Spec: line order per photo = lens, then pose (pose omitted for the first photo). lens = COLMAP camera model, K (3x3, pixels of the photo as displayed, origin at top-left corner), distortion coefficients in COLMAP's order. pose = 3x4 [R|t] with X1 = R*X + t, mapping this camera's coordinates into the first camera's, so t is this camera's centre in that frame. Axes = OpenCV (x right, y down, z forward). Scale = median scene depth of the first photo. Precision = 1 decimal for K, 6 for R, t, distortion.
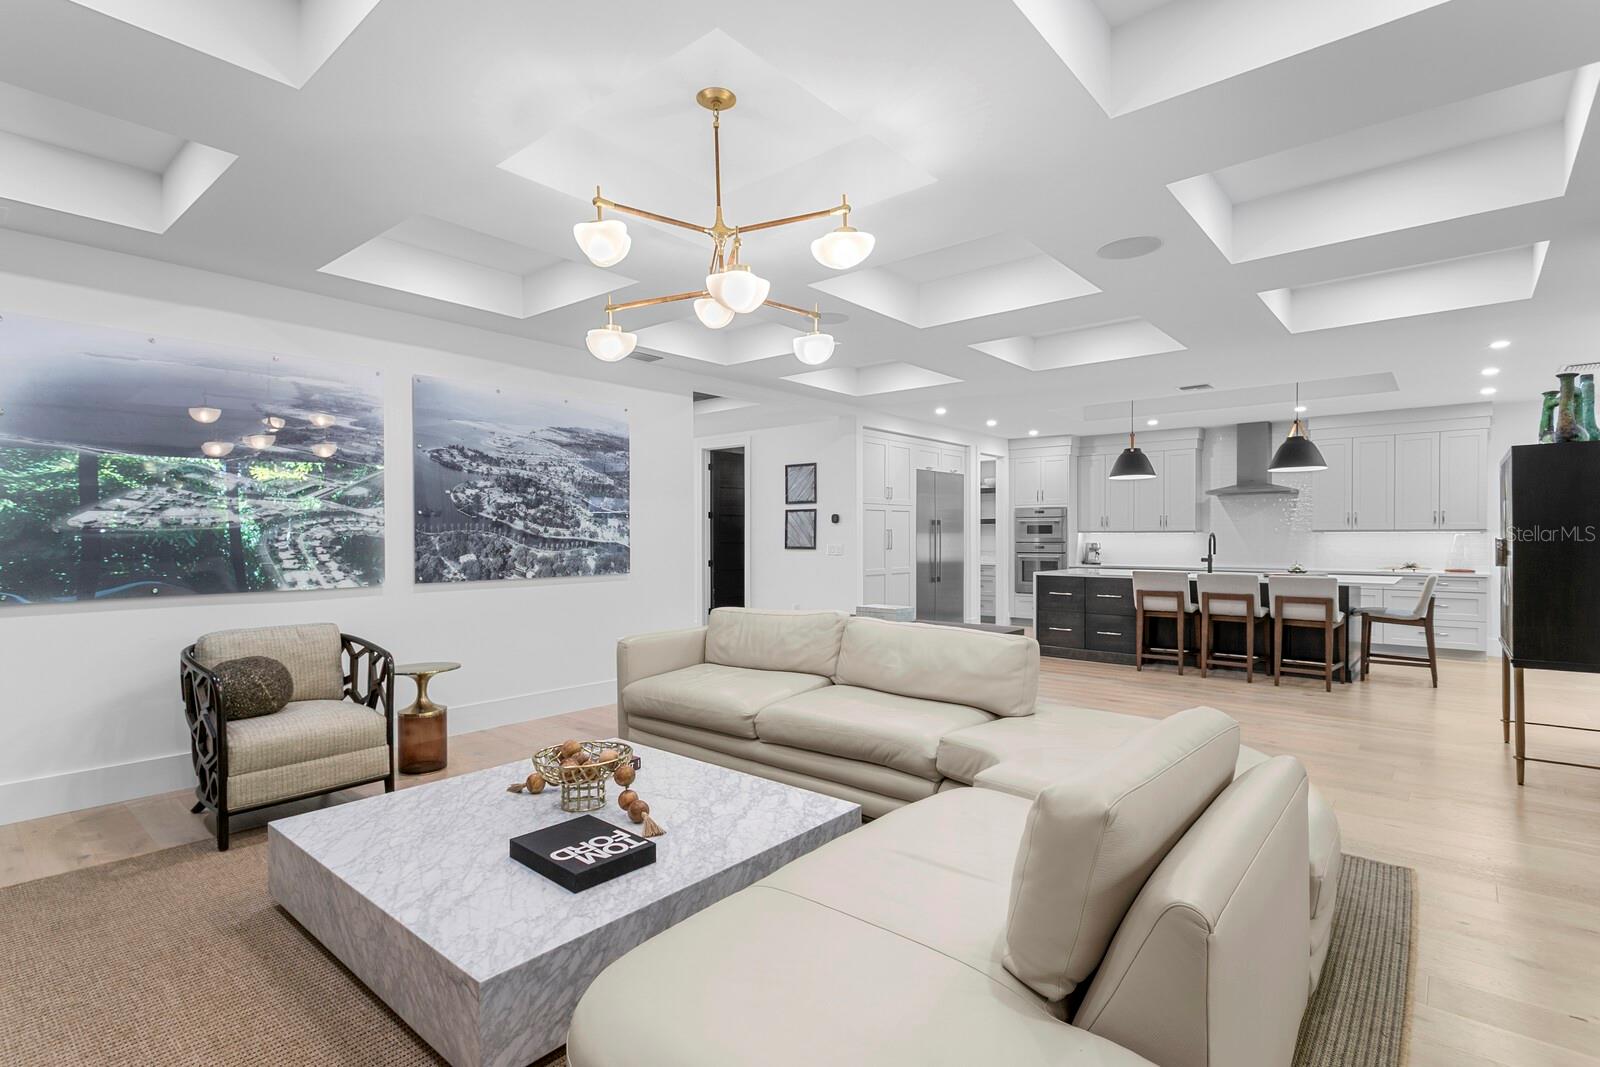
lens RADIAL K [[763.5, 0, 789.5], [0, 763.5, 535.2], [0, 0, 1]] dist [0.005981, -0.001013]
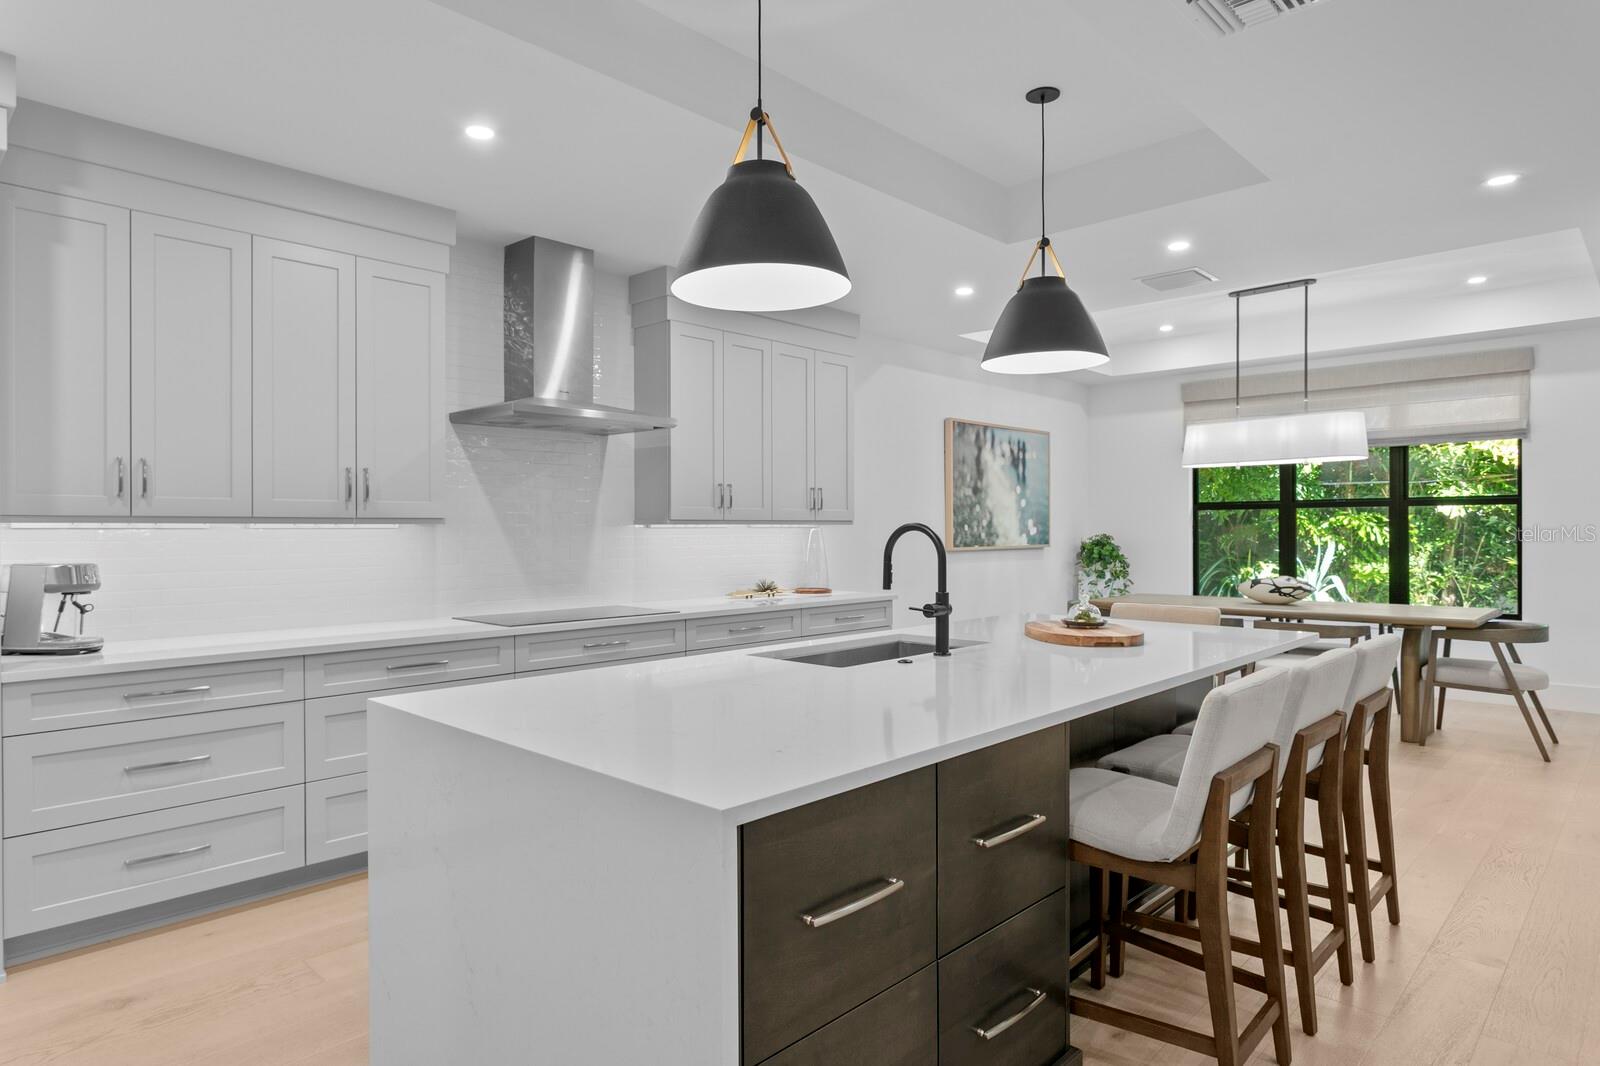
lens RADIAL K [[928.9, 0, 770.8], [0, 928.9, 530.4], [0, 0, 1]] dist [-0.003820, 0.002934]
pose [[0.051718, -0.000220, 0.998662, 0.230114], [0.003021, 0.999995, 0.000063, -0.000605], [-0.998657, 0.003014, 0.051719, 1.468297]]
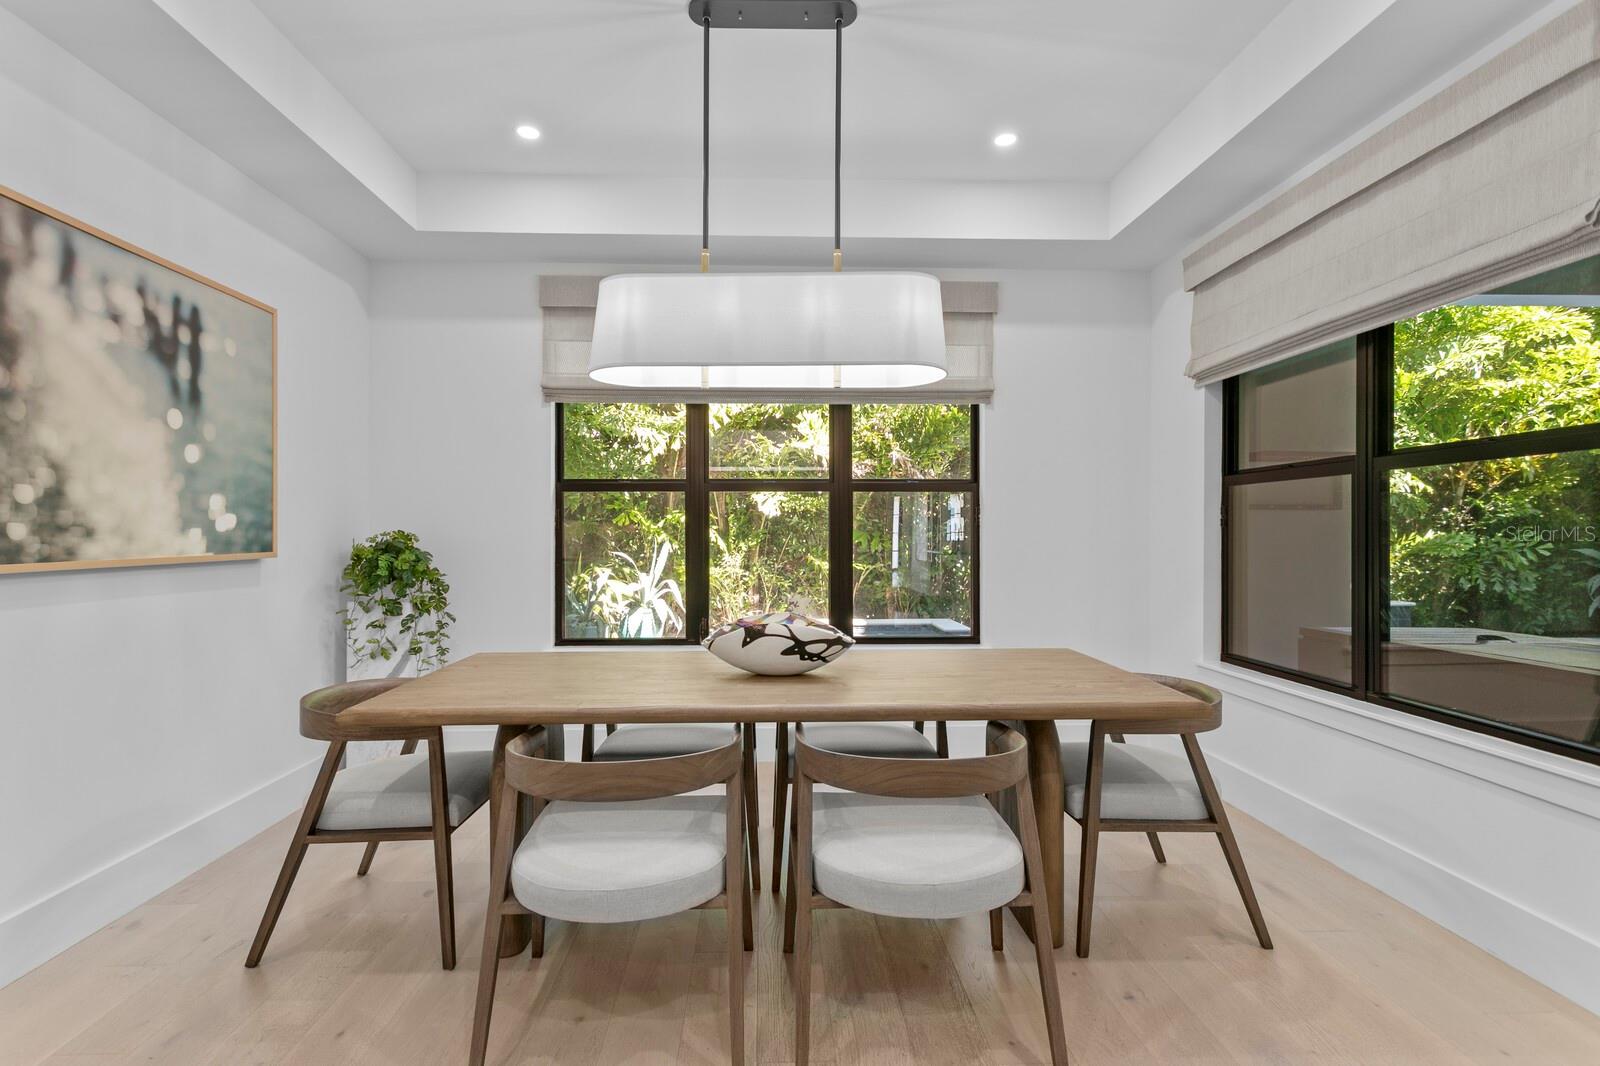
lens RADIAL K [[763.5, 0, 787.9], [0, 763.5, 530.7], [0, 0, 1]] dist [0.005981, -0.001013]
pose [[-0.690628, 0.002207, 0.723206, 1.054107], [0.000932, 0.999997, -0.002162, 0.008810], [-0.723209, -0.000819, -0.690629, 1.219684]]
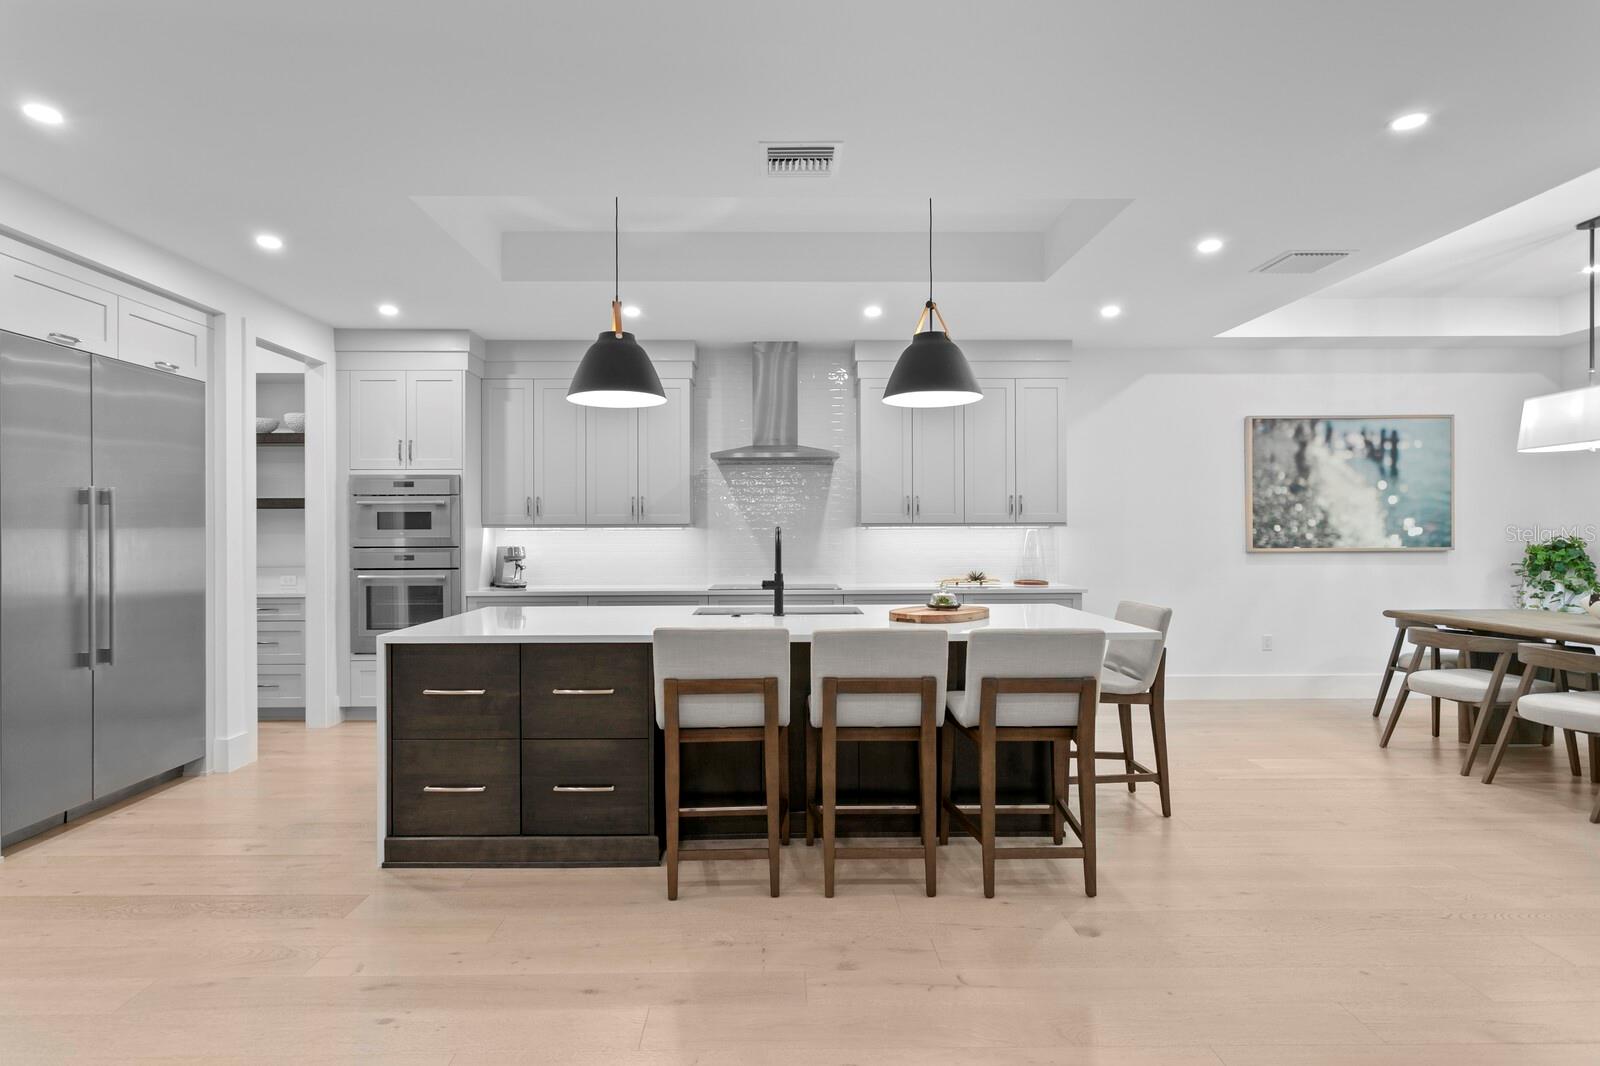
lens RADIAL K [[845.7, 0, 785.9], [0, 845.7, 532.3], [0, 0, 1]] dist [0.004062, 0.001901]
pose [[0.747213, -0.001754, 0.664583, 0.293321], [0.002429, 0.999997, -0.000091, 0.000780], [-0.664581, 0.001682, 0.747215, 0.848880]]
